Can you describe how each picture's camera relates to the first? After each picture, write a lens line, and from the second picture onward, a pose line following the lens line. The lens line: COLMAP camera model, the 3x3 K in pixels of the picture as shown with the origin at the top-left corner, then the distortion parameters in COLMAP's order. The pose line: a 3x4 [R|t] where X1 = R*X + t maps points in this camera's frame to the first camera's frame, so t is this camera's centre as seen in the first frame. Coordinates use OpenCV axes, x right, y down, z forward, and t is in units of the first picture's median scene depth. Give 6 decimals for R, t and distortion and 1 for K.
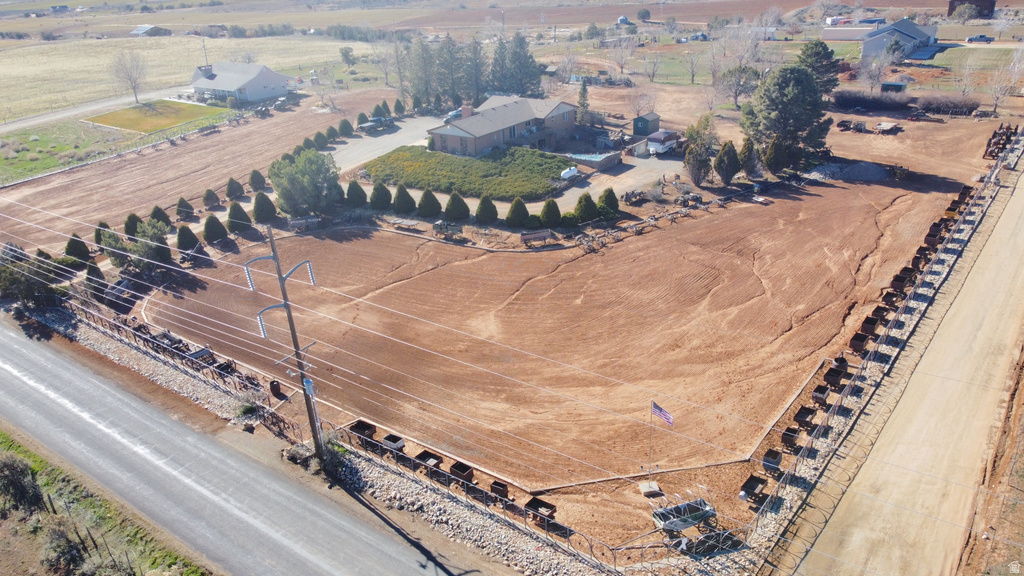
lens RADIAL K [[767.8, 0, 512.7], [0, 767.8, 292.5], [0, 0, 1]] dist [0.008658, -0.018555]
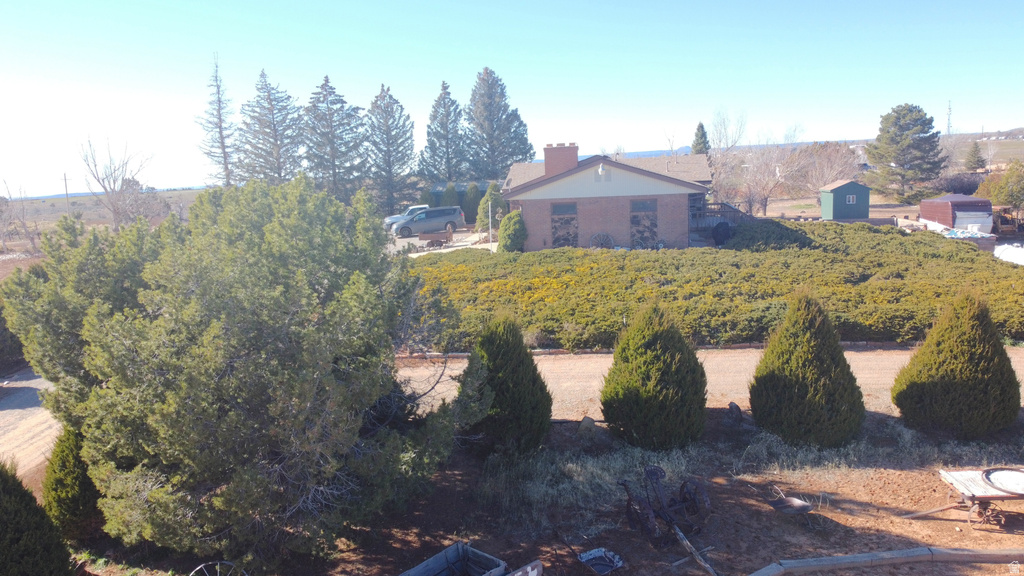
lens RADIAL K [[767.8, 0, 512.7], [0, 767.8, 292.5], [0, 0, 1]] dist [0.008658, -0.018555]
pose [[0.889373, -0.062399, 0.452904, -0.265981], [0.188458, 0.952598, -0.238832, -0.093639], [-0.416533, 0.297764, 0.858974, 0.743716]]
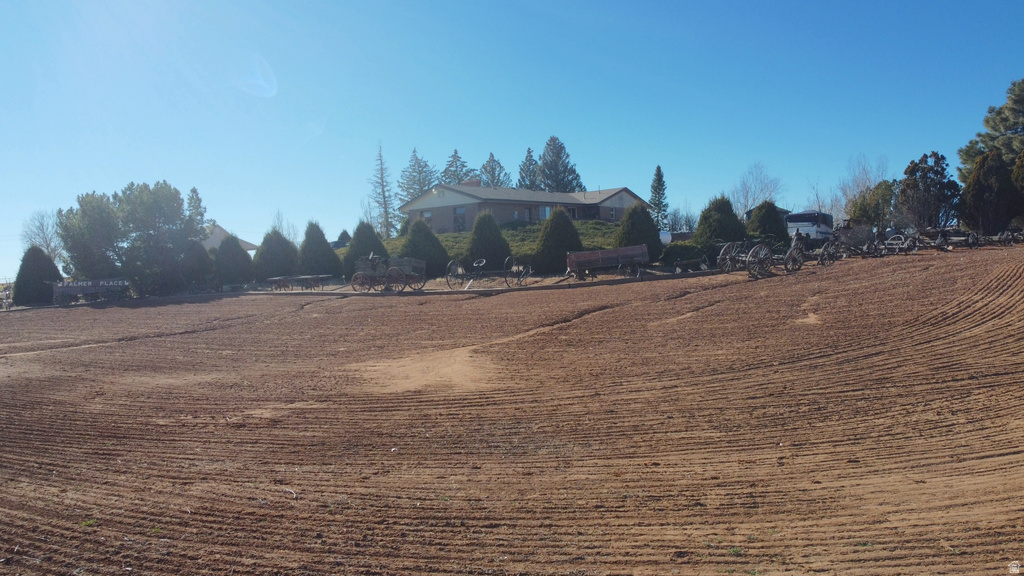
lens RADIAL K [[767.8, 0, 512.7], [0, 767.8, 292.5], [0, 0, 1]] dist [0.008658, -0.018555]
pose [[0.999157, 0.008529, -0.040151, -0.001322], [-0.022903, 0.927586, -0.372908, 0.065542], [0.034063, 0.373513, 0.926999, 0.497905]]
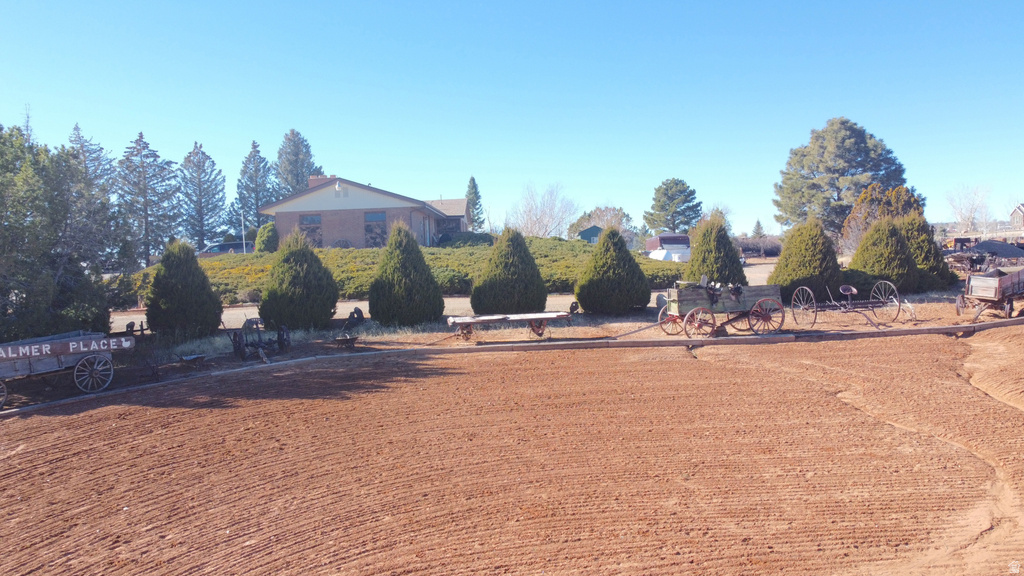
lens RADIAL K [[767.8, 0, 512.7], [0, 767.8, 292.5], [0, 0, 1]] dist [0.008658, -0.018555]
pose [[0.803789, -0.007592, 0.594866, -0.247953], [0.244668, 0.915660, -0.318912, -0.012765], [-0.542273, 0.401883, 0.737855, 0.668481]]
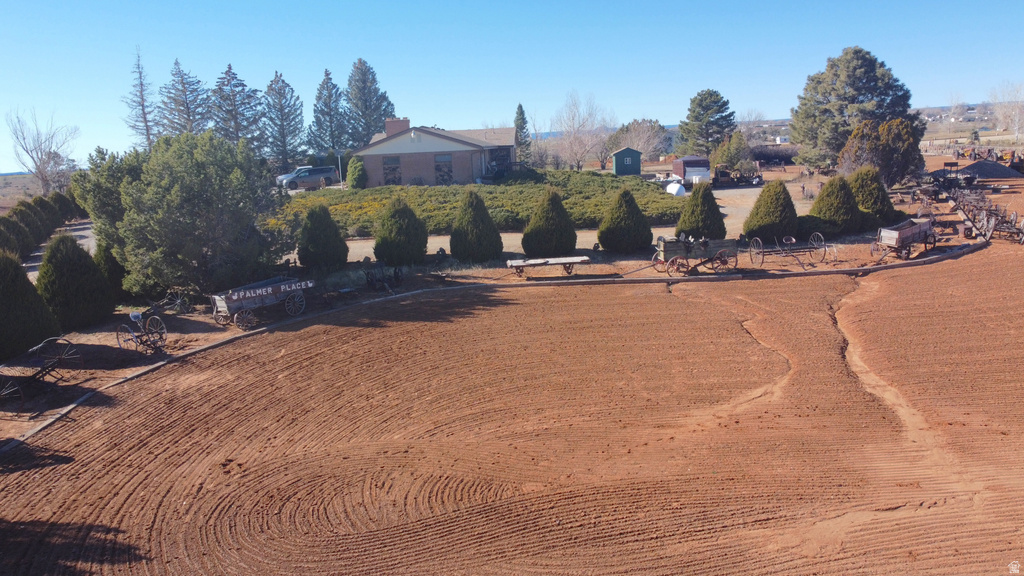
lens RADIAL K [[767.8, 0, 512.7], [0, 767.8, 292.5], [0, 0, 1]] dist [0.008658, -0.018555]
pose [[0.837396, -0.091249, 0.538927, -0.305925], [0.228533, 0.954102, -0.193553, -0.004786], [-0.496529, 0.285243, 0.819814, 0.580742]]
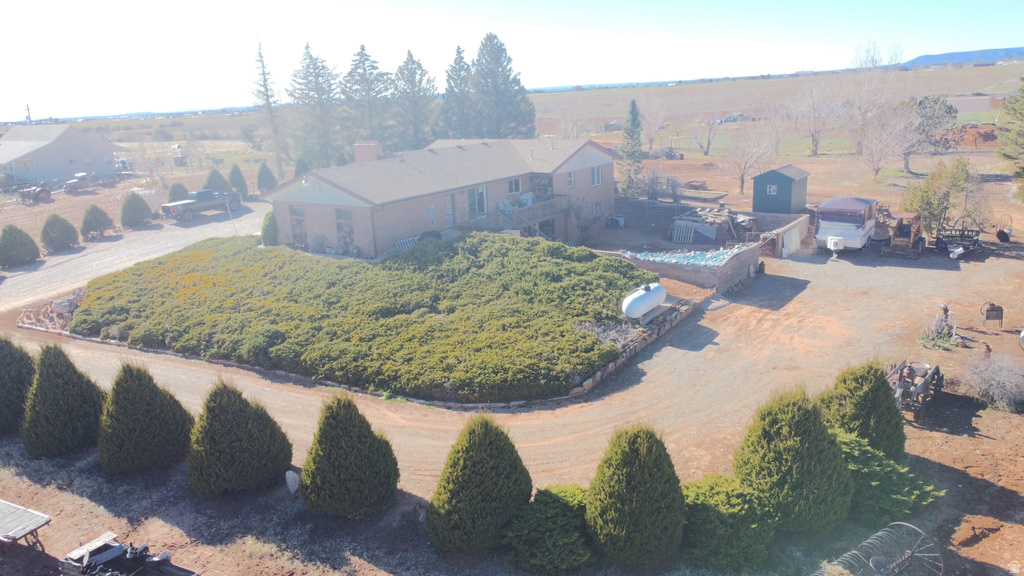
lens RADIAL K [[767.8, 0, 512.7], [0, 767.8, 292.5], [0, 0, 1]] dist [0.008658, -0.018555]
pose [[0.999592, -0.005338, 0.028045, 0.007708], [0.009810, 0.986770, -0.161832, -0.099307], [-0.026810, 0.162041, 0.986420, 0.630082]]
